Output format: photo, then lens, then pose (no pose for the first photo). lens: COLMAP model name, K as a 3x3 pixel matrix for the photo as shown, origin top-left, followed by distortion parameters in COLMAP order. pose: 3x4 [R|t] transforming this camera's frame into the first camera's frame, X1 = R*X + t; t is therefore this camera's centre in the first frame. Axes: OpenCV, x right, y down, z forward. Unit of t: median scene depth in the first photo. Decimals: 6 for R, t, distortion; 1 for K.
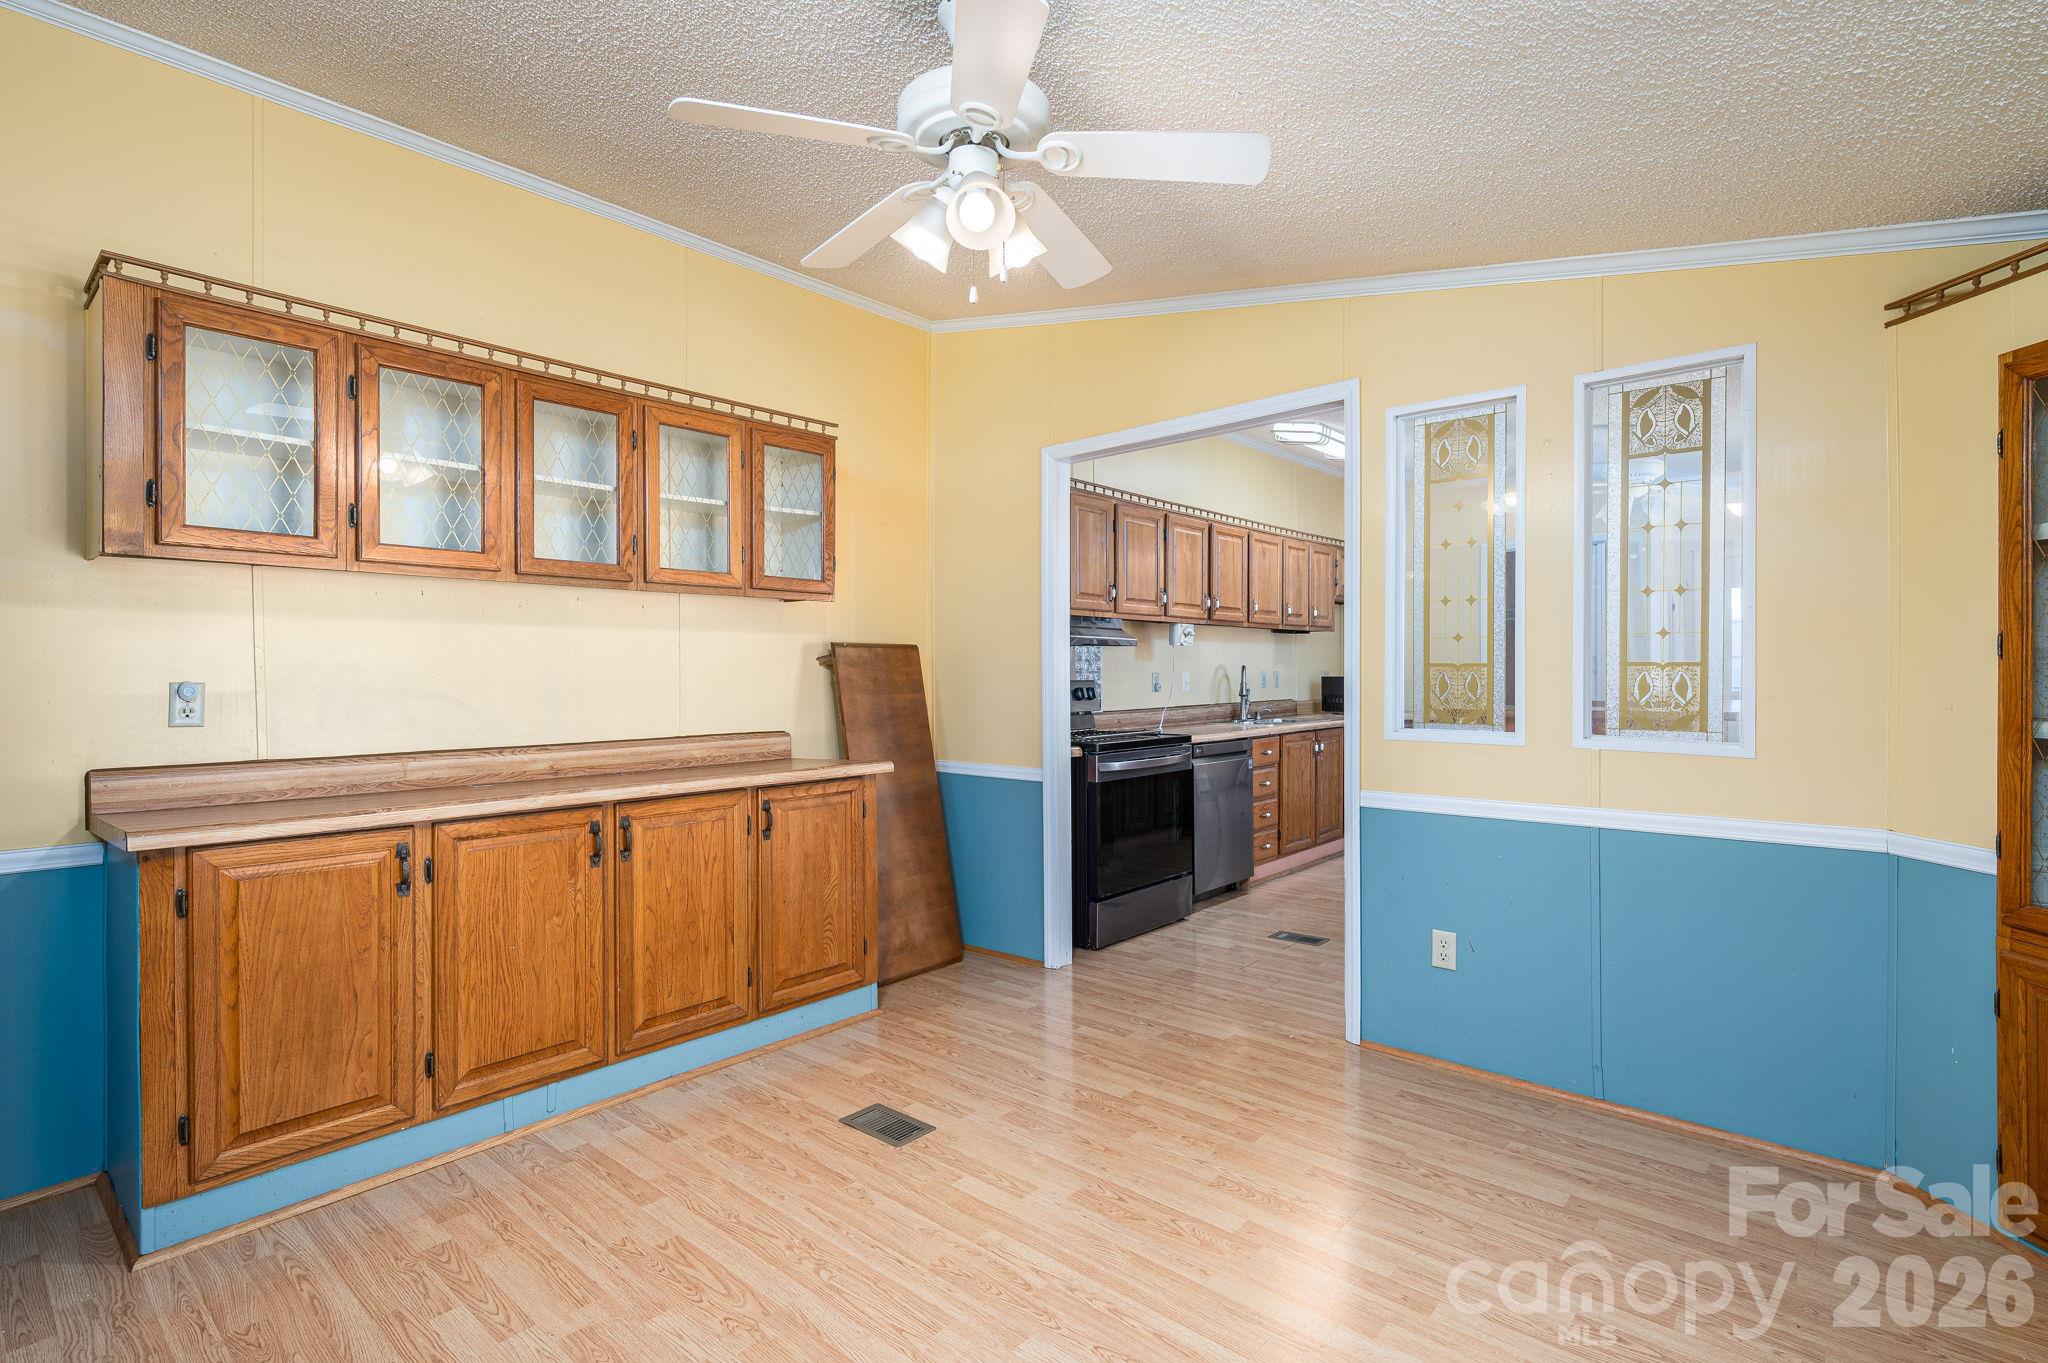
lens RADIAL K [[986.7, 0, 1016.8], [0, 986.7, 673.2], [0, 0, 1]] dist [-0.008556, 0.003282]
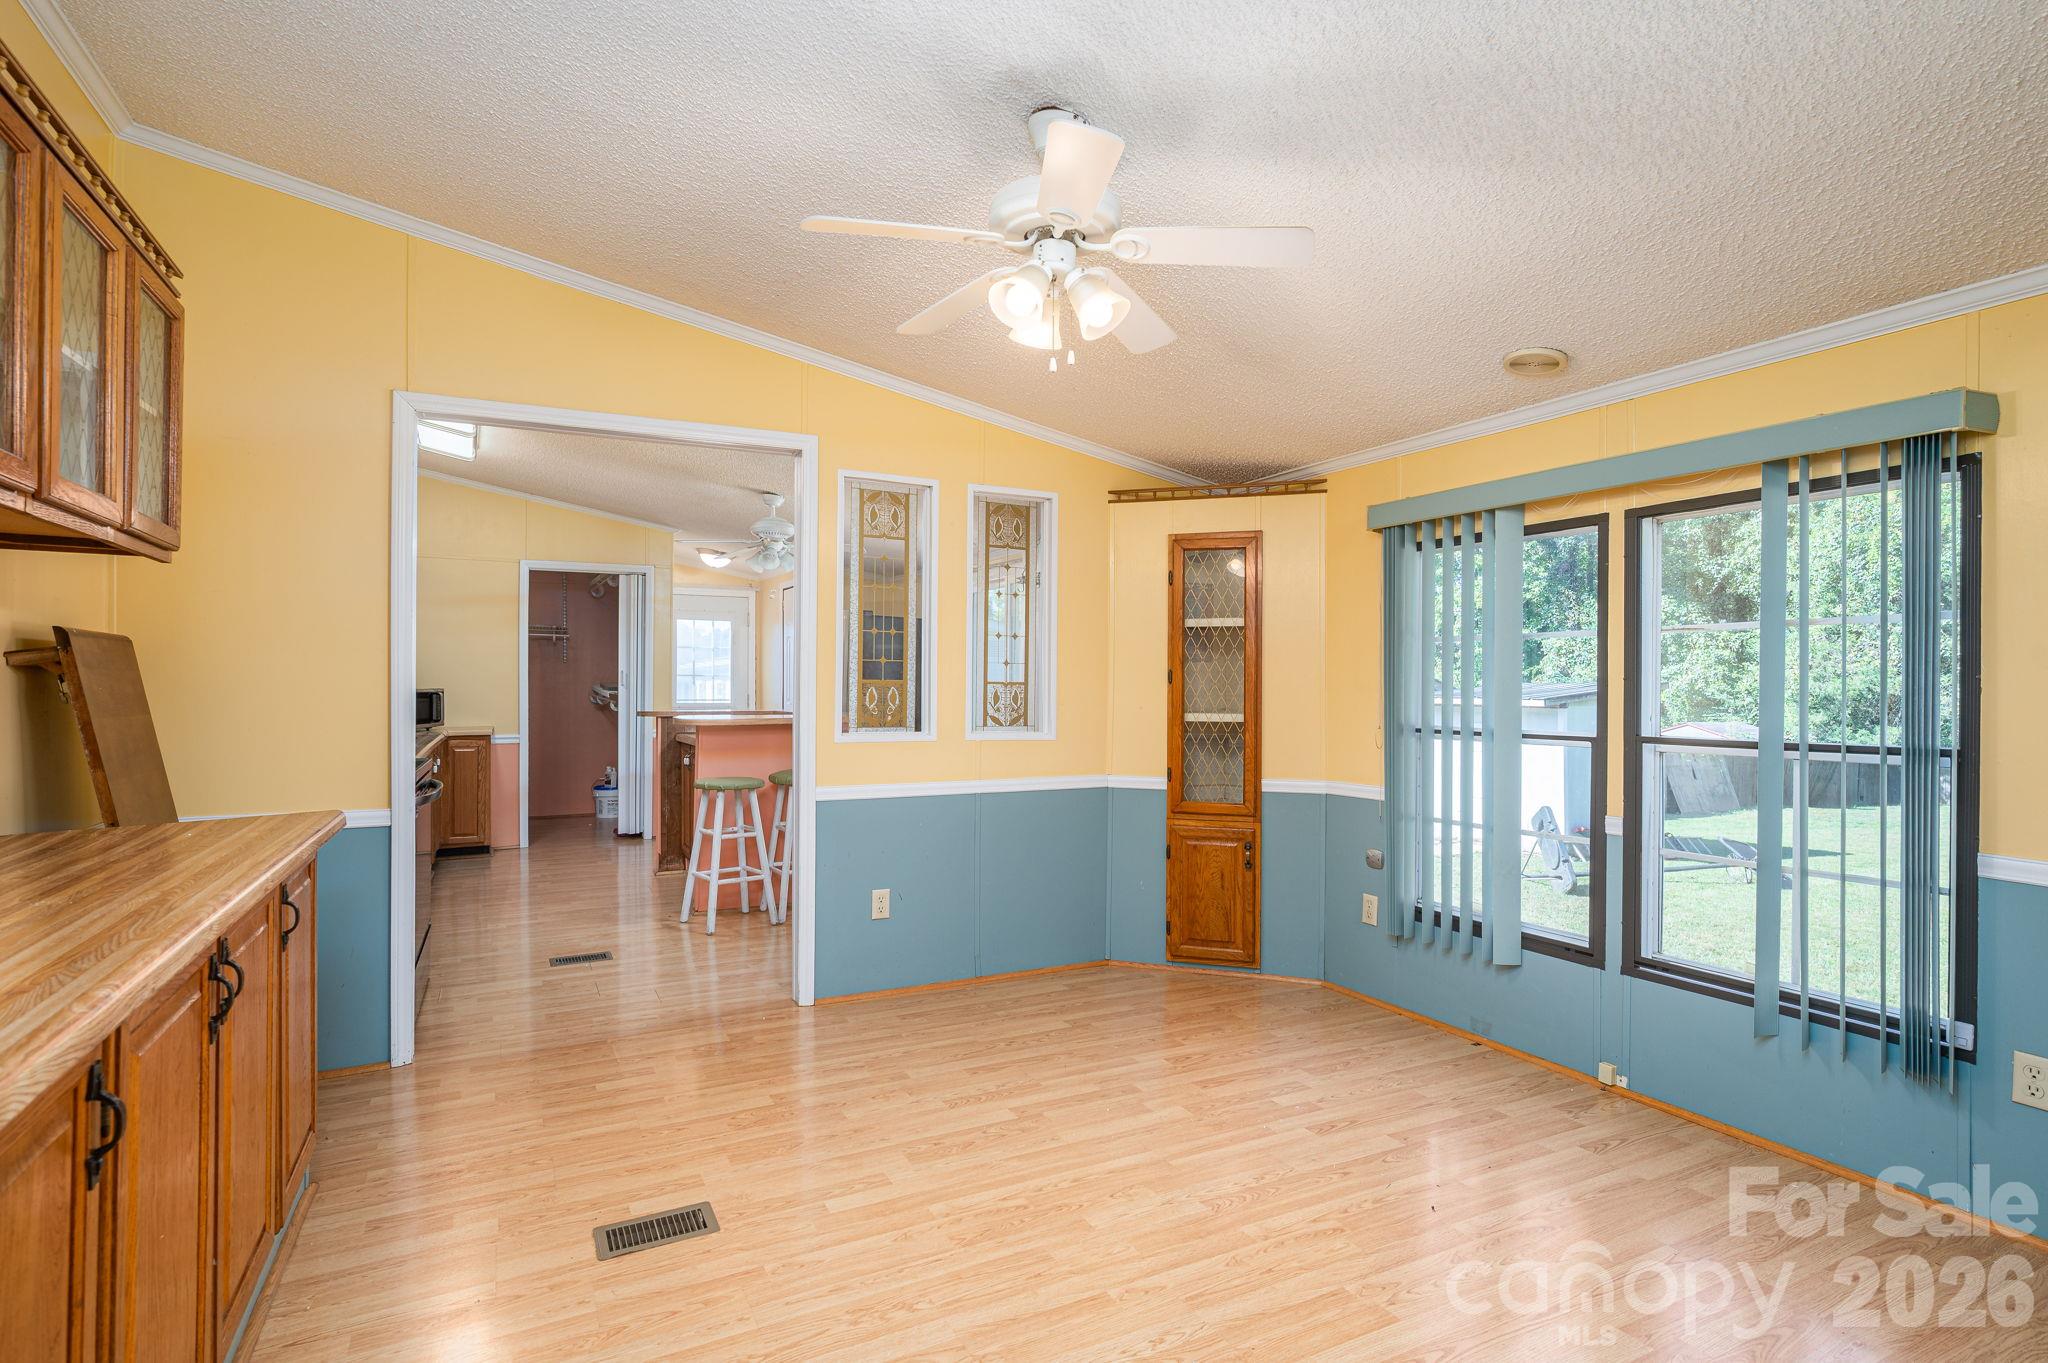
lens RADIAL K [[986.7, 0, 1023.4], [0, 986.7, 684.6], [0, 0, 1]] dist [-0.008556, 0.003282]
pose [[0.364220, 0.008739, 0.931272, -0.770915], [-0.007109, 0.999953, -0.006603, 0.003215], [-0.931286, -0.004216, 0.364265, 0.402182]]
